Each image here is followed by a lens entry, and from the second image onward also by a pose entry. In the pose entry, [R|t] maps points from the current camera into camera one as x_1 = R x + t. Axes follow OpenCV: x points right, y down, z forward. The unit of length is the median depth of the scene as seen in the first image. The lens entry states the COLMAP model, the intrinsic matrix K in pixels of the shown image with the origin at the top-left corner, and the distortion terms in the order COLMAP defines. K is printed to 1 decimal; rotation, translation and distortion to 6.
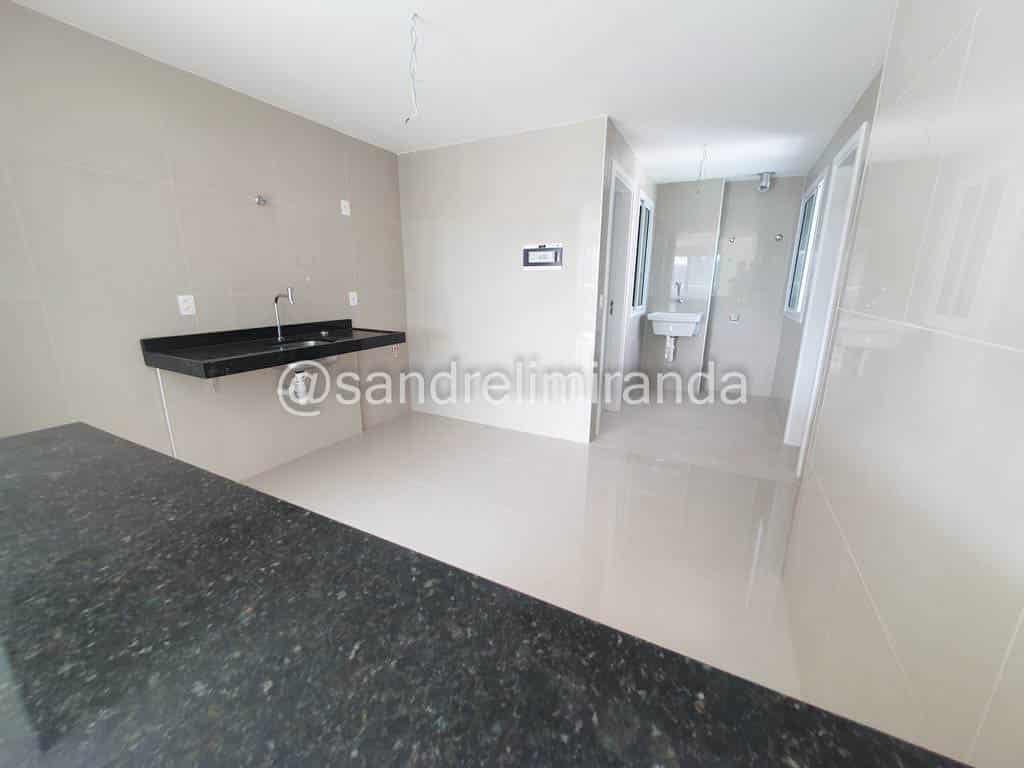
lens RADIAL K [[404.1, 0, 504.8], [0, 404.1, 382.8], [0, 0, 1]] dist [0.001464, -0.000535]
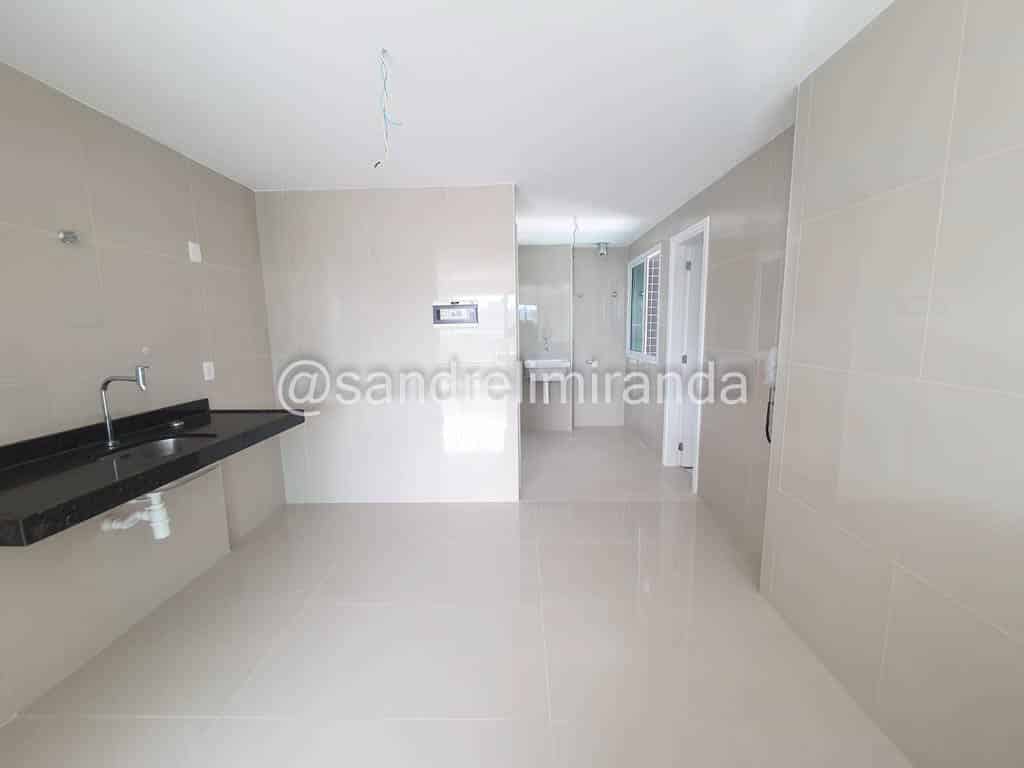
lens RADIAL K [[404.1, 0, 512.1], [0, 404.1, 385.5], [0, 0, 1]] dist [0.001464, -0.000535]
pose [[0.893166, -0.087535, 0.441127, -0.218996], [0.132601, 0.988527, -0.072323, -0.058207], [-0.429735, 0.123090, 0.894526, 0.112838]]
